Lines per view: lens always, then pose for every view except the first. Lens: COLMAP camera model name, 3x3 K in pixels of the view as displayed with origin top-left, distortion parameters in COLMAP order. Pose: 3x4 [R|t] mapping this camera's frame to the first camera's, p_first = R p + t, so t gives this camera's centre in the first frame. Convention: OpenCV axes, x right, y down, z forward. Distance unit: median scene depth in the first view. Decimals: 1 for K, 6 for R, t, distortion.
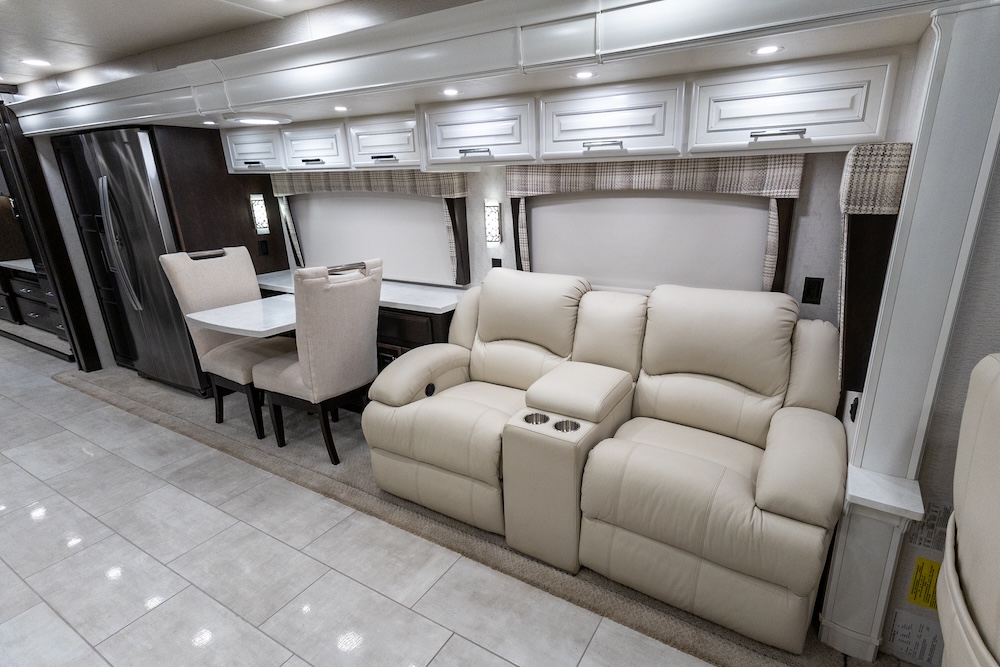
lens RADIAL K [[494.3, 0, 532.9], [0, 494.3, 332.5], [0, 0, 1]] dist [0.030916, -0.011448]
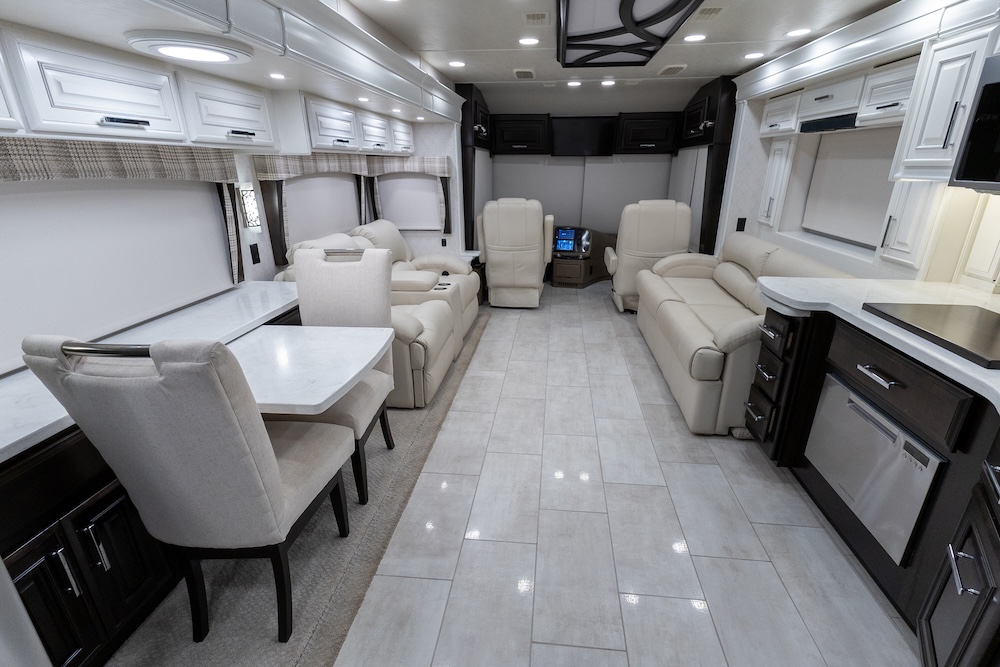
lens RADIAL K [[458.0, 0, 516.0], [0, 458.0, 333.7], [0, 0, 1]] dist [0.028269, -0.010465]
pose [[-0.421609, -0.295565, 0.857256, -1.124150], [0.276502, 0.858458, 0.431967, -0.244554], [-0.863593, 0.419154, -0.280209, 0.861578]]
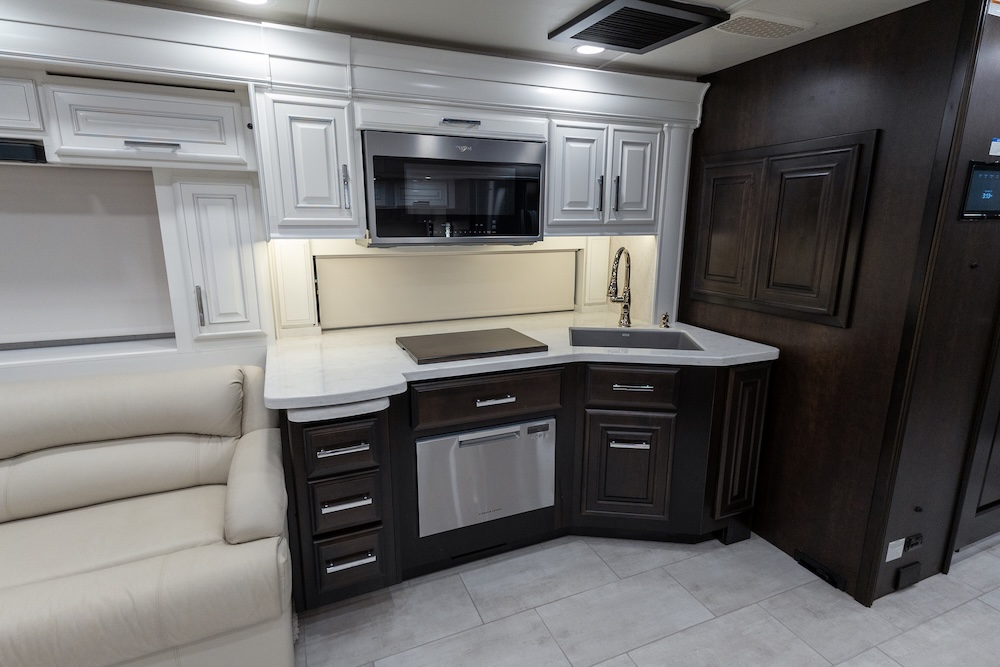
lens RADIAL K [[505.4, 0, 500.0], [0, 505.4, 333.5], [0, 0, 1]] dist [0.039811, -0.016331]
pose [[-0.600710, 0.192909, -0.775844, -0.355985], [-0.228274, 0.888662, 0.397706, -0.203787], [0.766185, 0.416011, -0.489792, 0.669459]]
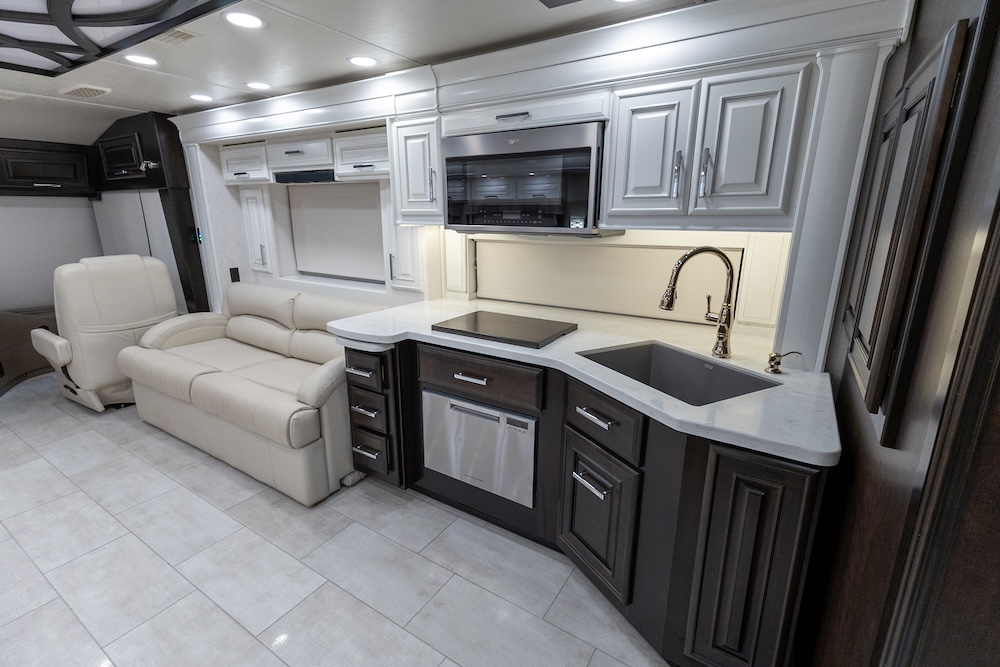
lens RADIAL K [[454.5, 0, 497.5], [0, 454.5, 332.8], [0, 0, 1]] dist [0.027541, -0.008083]
pose [[-0.998687, 0.005909, 0.050878, -0.925714], [0.032009, 0.847470, 0.529877, -0.256500], [-0.039987, 0.530810, -0.846547, 0.888973]]
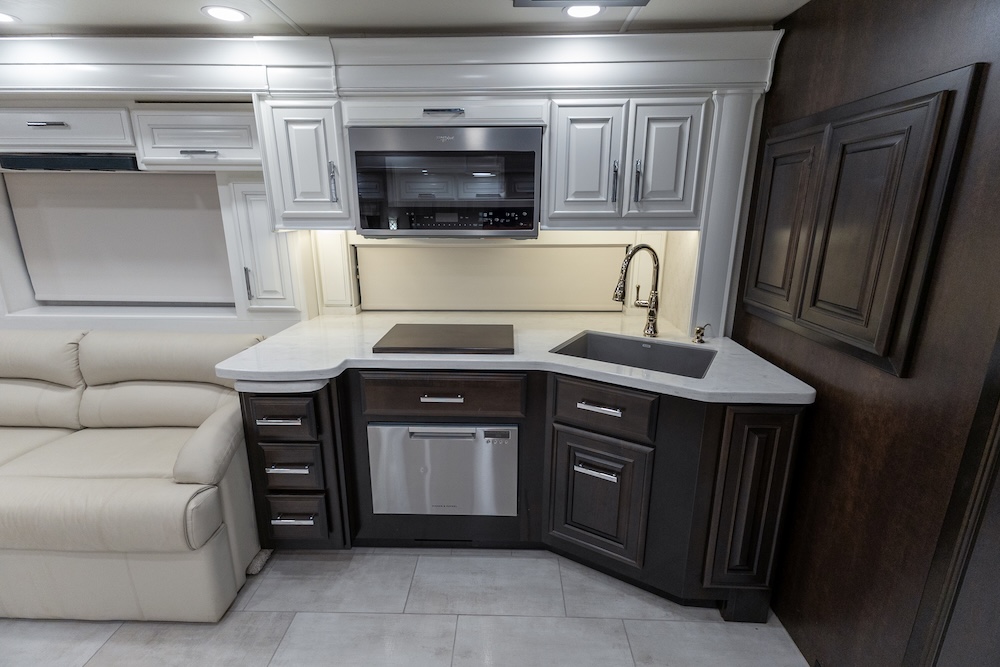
lens RADIAL K [[454.5, 0, 497.5], [0, 454.5, 332.8], [0, 0, 1]] dist [0.027541, -0.008083]
pose [[-0.879809, 0.142334, -0.453516, -0.661720], [-0.124036, 0.852308, 0.508120, -0.238994], [0.458858, 0.503301, -0.732214, 0.796077]]
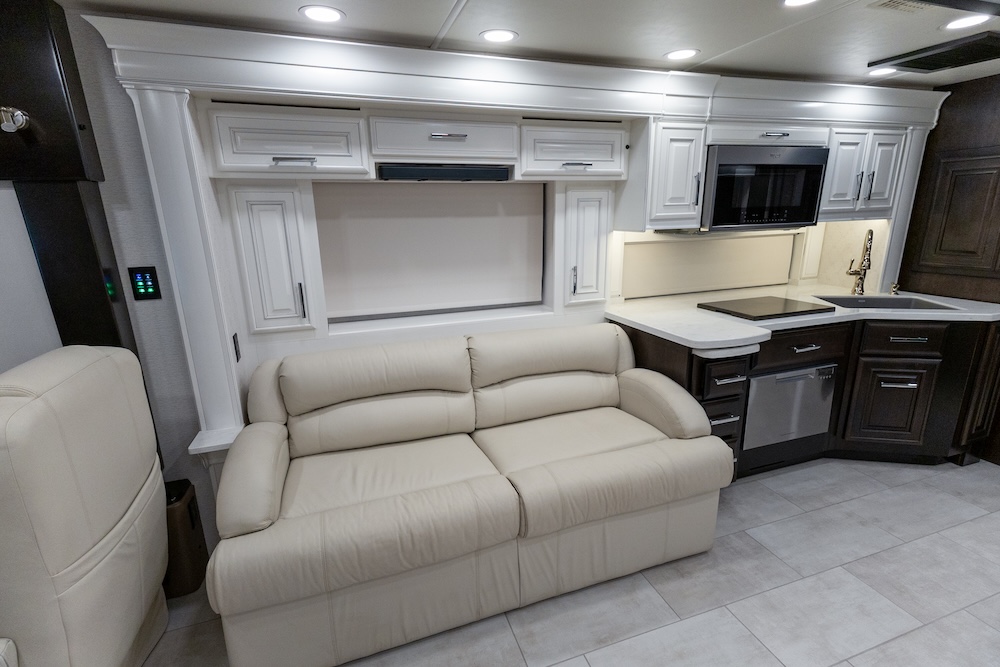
lens RADIAL K [[454.5, 0, 497.5], [0, 454.5, 332.8], [0, 0, 1]] dist [0.027541, -0.008083]
pose [[-0.658506, 0.223728, -0.718551, 0.066884], [-0.187895, 0.875676, 0.444845, -0.135248], [0.728742, 0.427945, -0.534601, 0.396919]]
